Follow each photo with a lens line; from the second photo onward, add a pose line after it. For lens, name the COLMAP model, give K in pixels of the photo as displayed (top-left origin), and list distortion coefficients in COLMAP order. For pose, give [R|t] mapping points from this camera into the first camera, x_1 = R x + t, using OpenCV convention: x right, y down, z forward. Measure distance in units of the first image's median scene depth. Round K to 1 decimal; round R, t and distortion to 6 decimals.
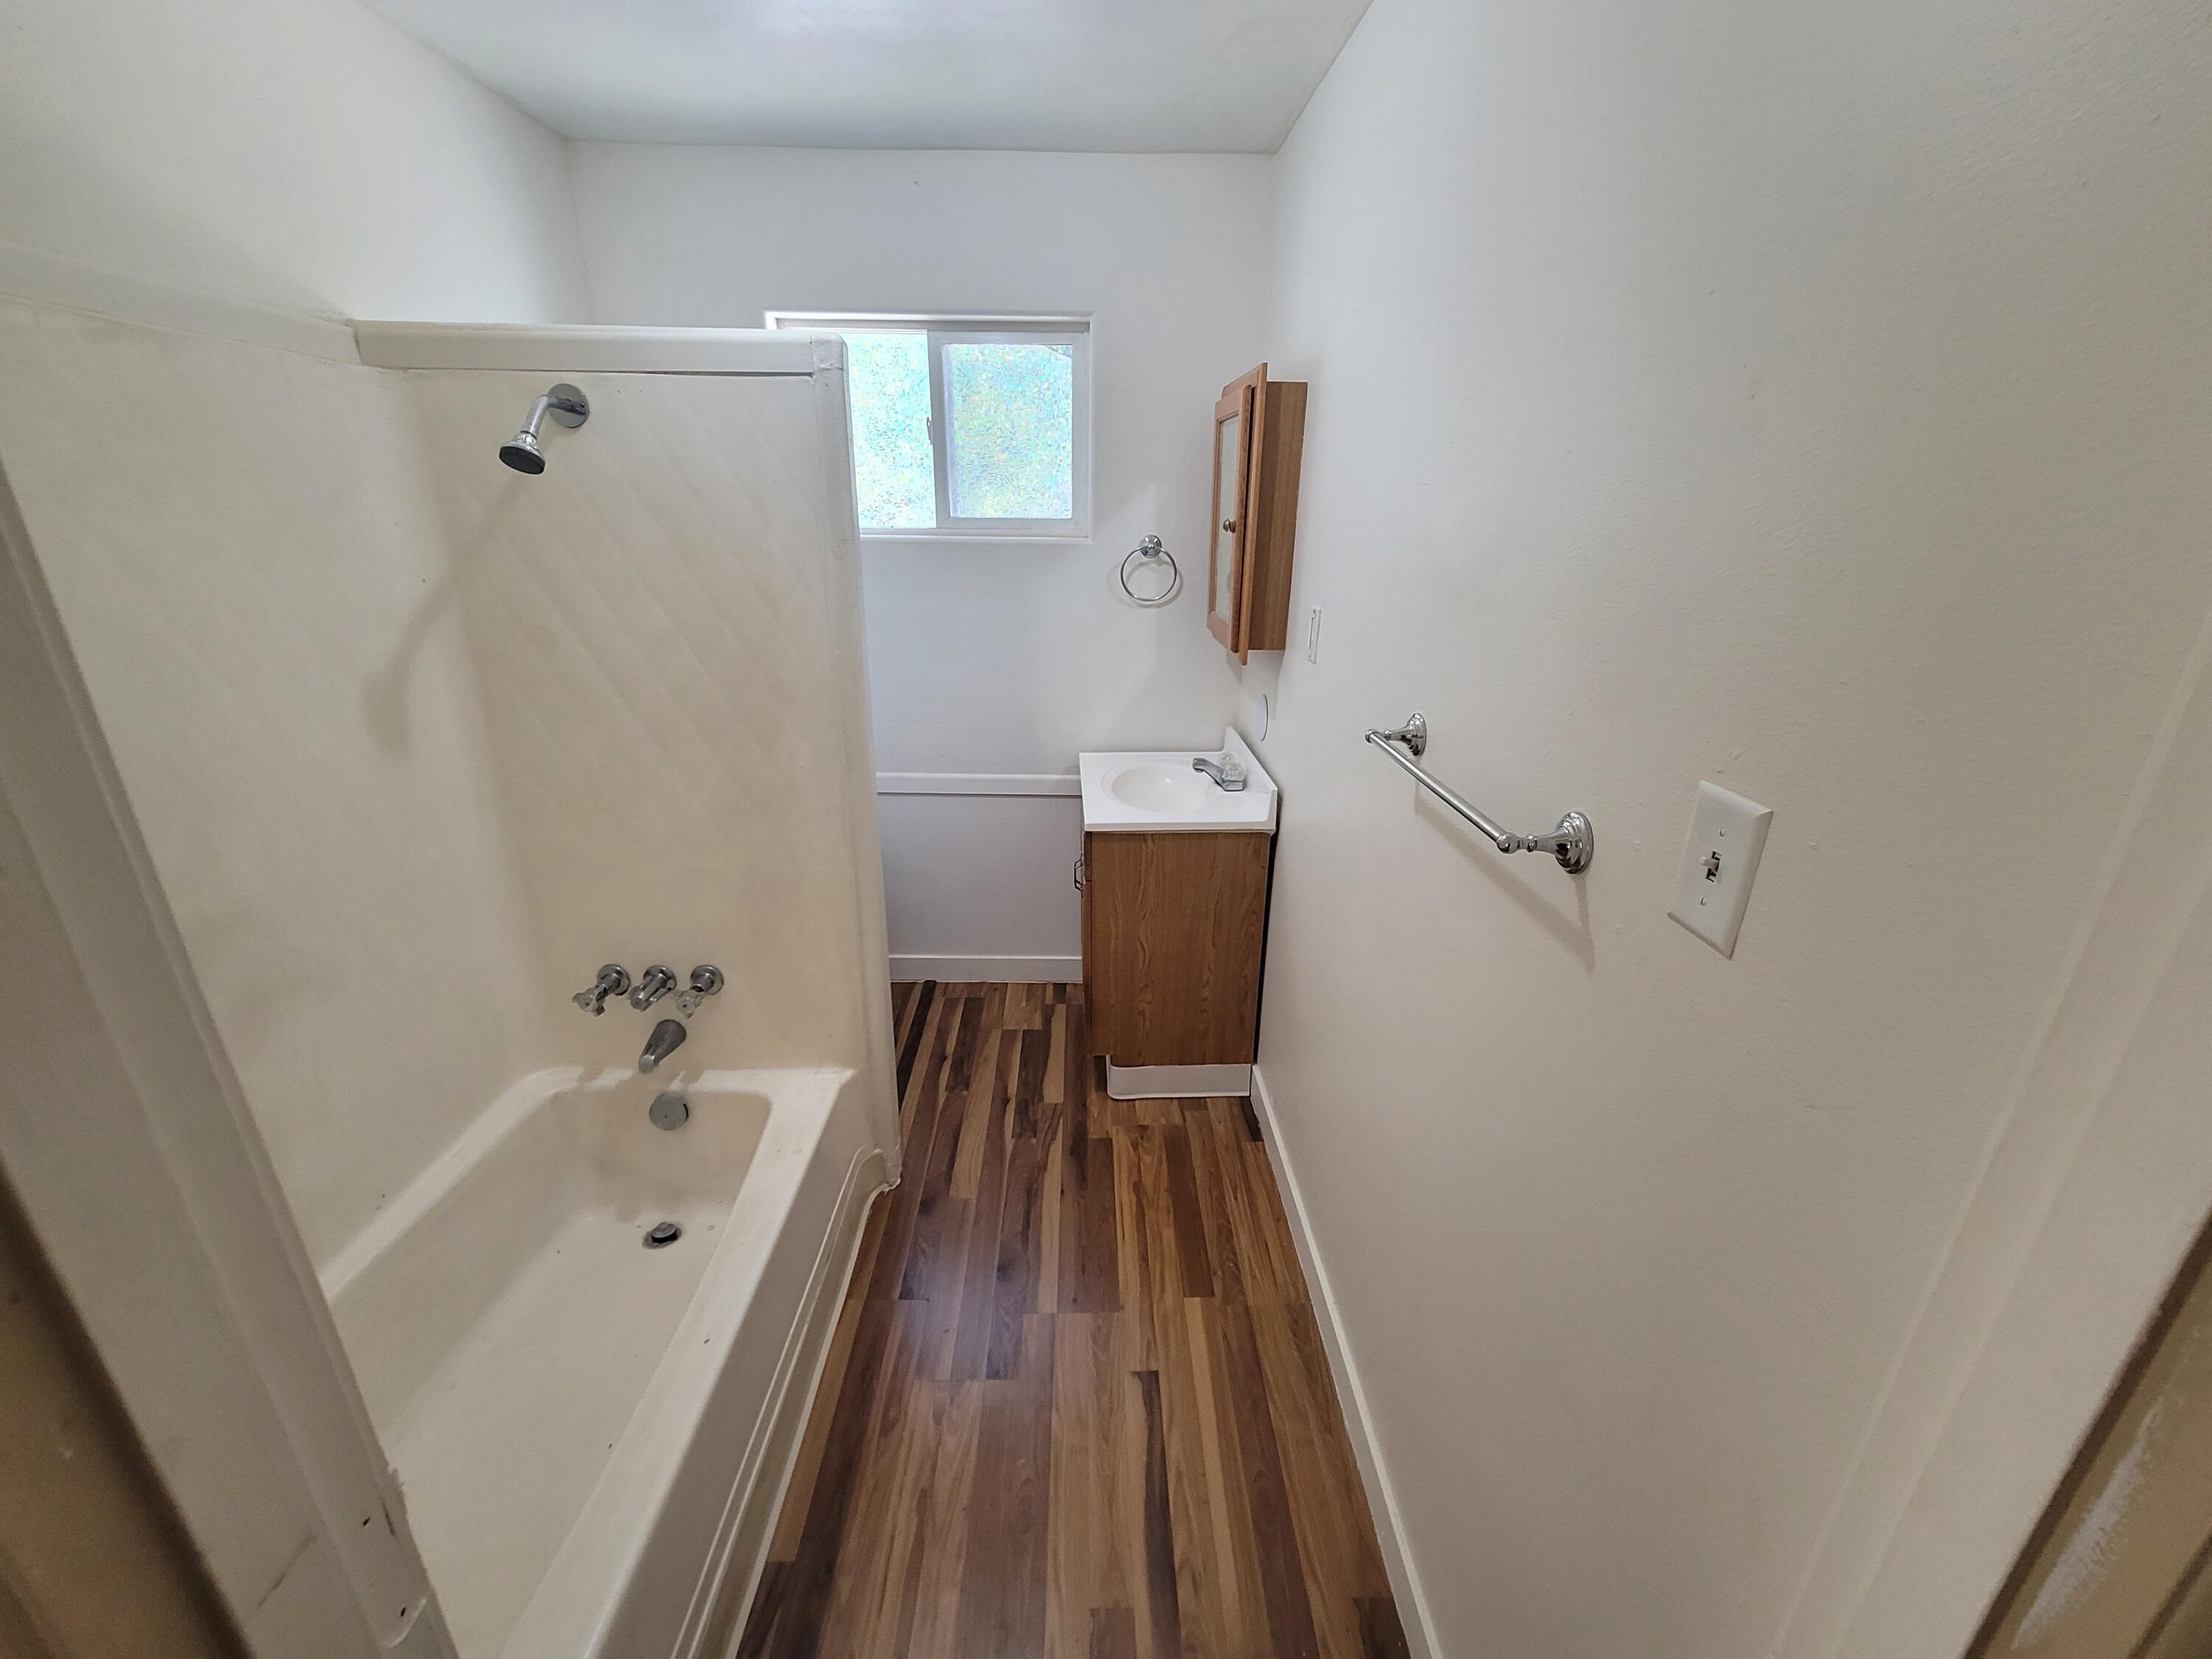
lens RADIAL K [[898.8, 0, 1103.4], [0, 898.8, 833.3], [0, 0, 1]] dist [-0.003786, 0.000789]
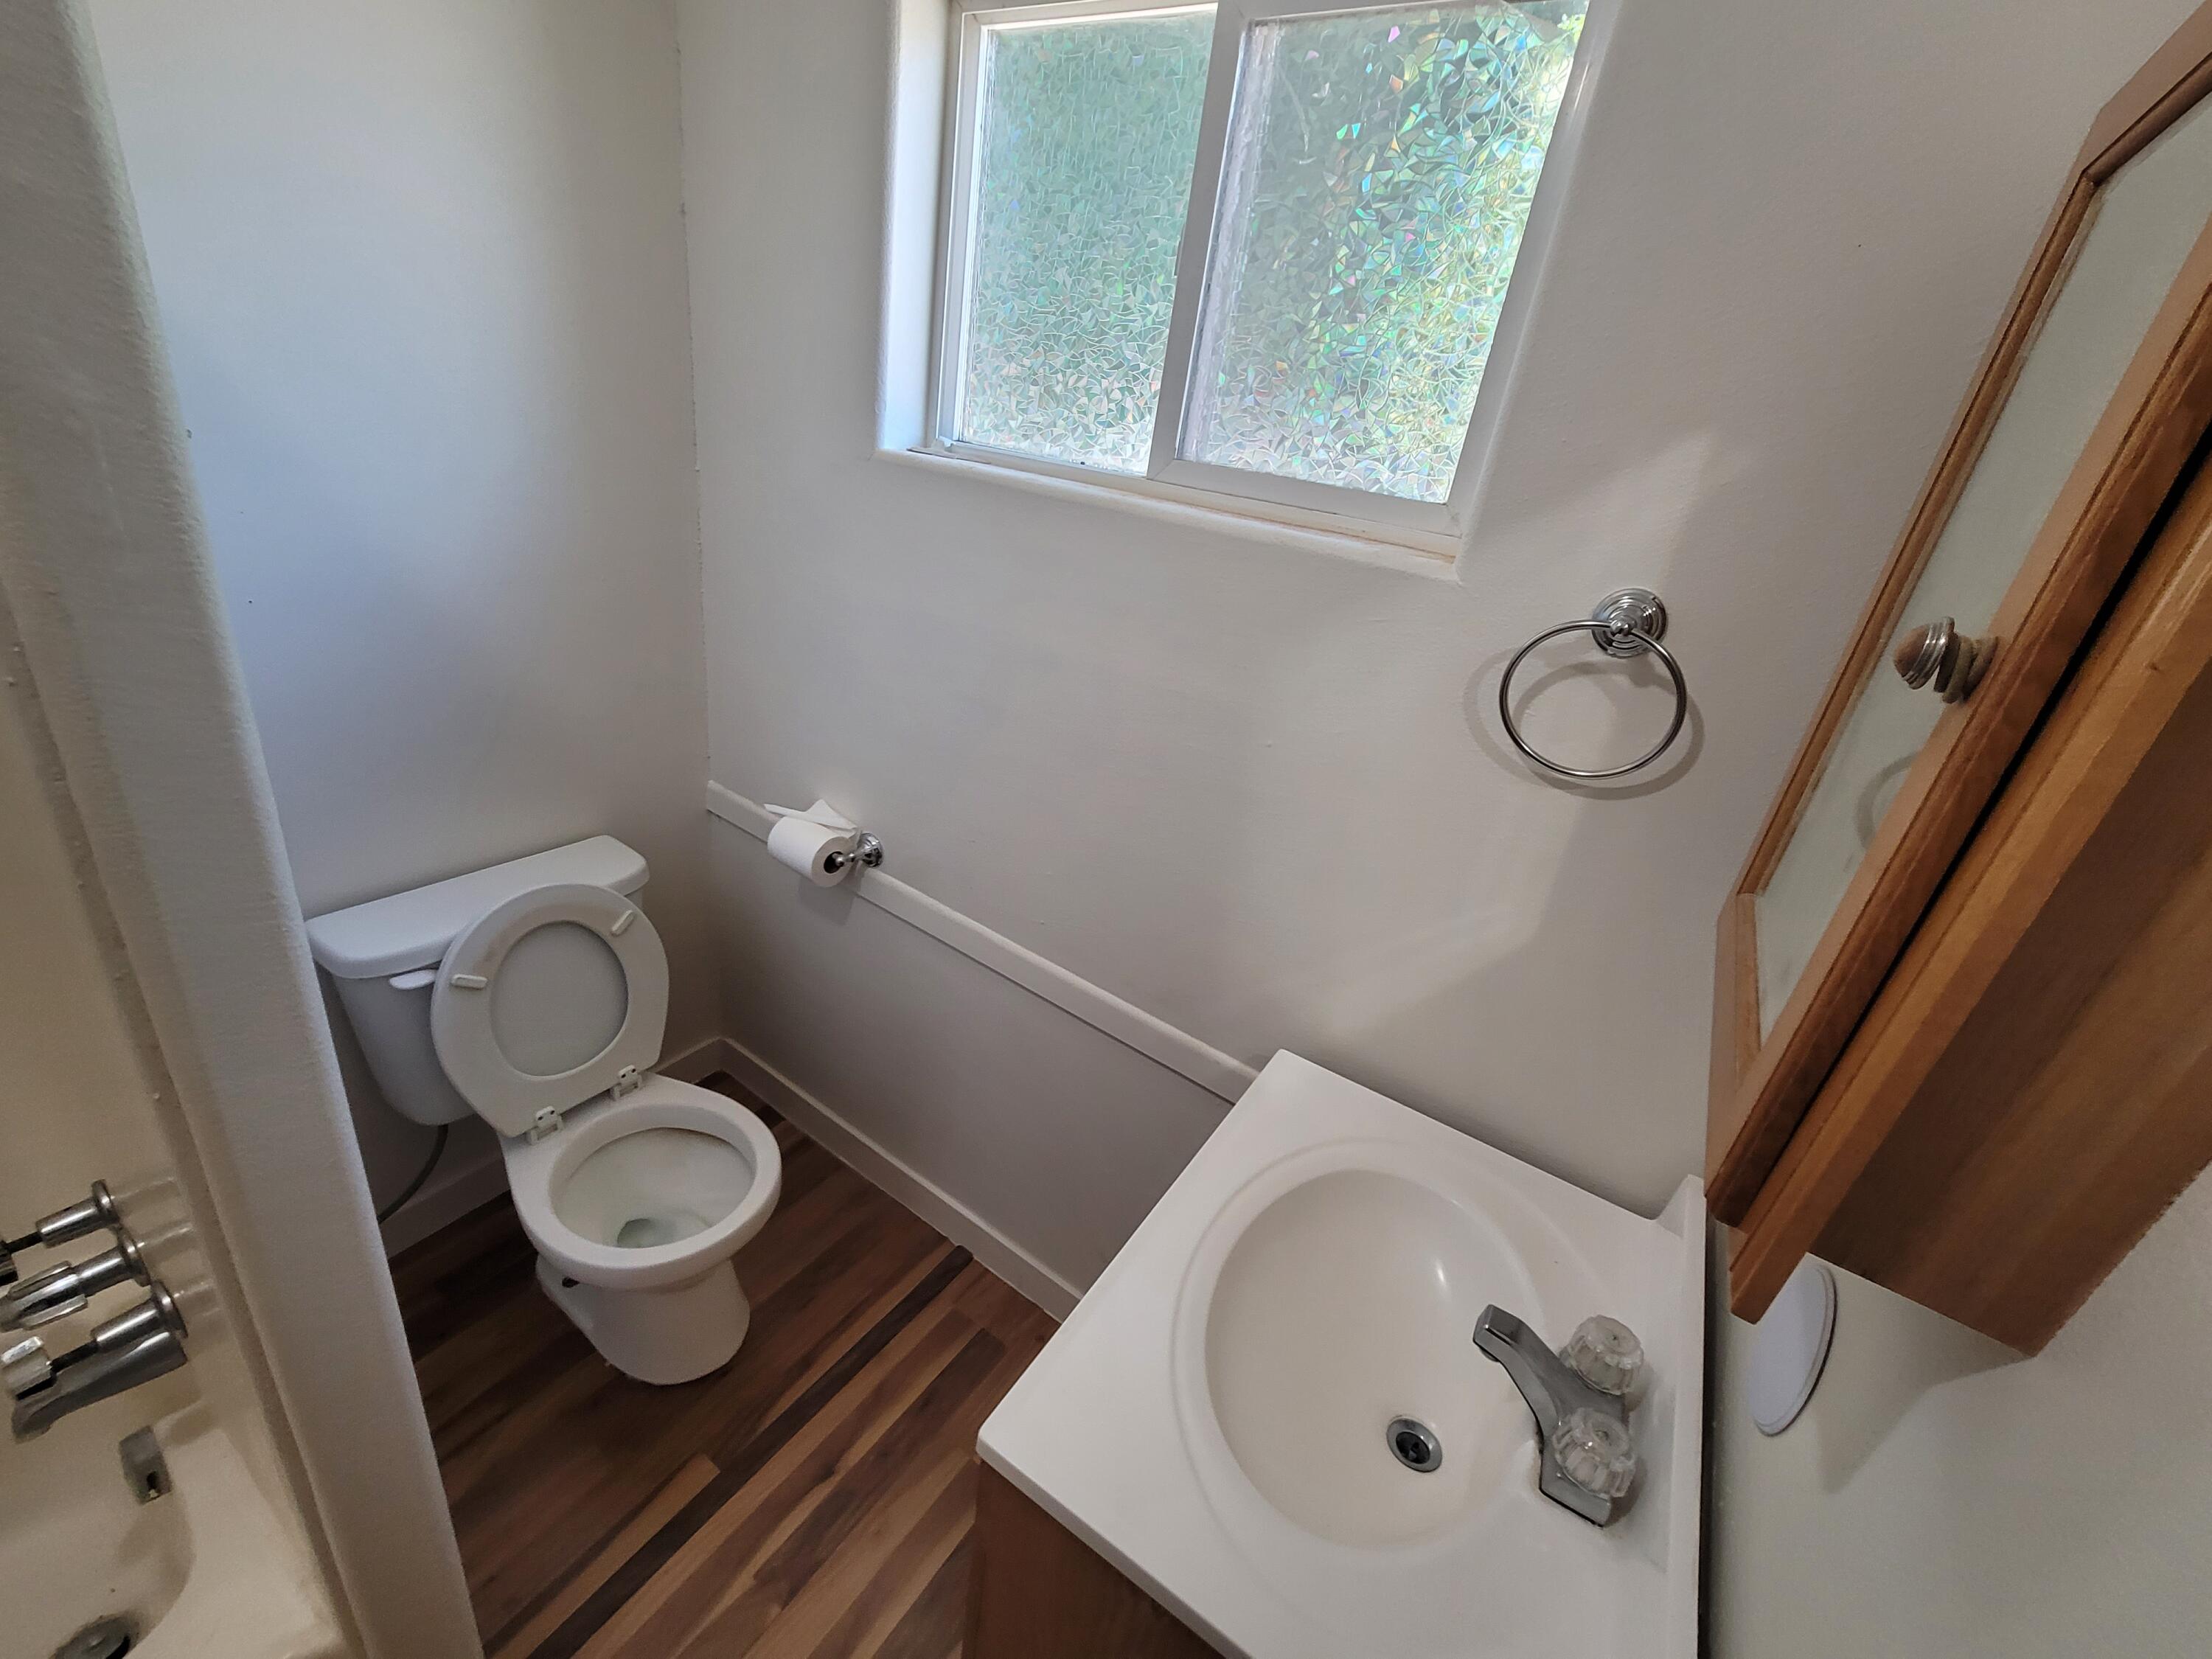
lens RADIAL K [[898.8, 0, 1105.1], [0, 898.8, 821.4], [0, 0, 1]] dist [-0.003786, 0.000789]
pose [[0.807309, 0.334856, -0.485927, 0.081901], [-0.319780, 0.940280, 0.116678, -0.225481], [0.495977, 0.061194, 0.866176, 0.613149]]
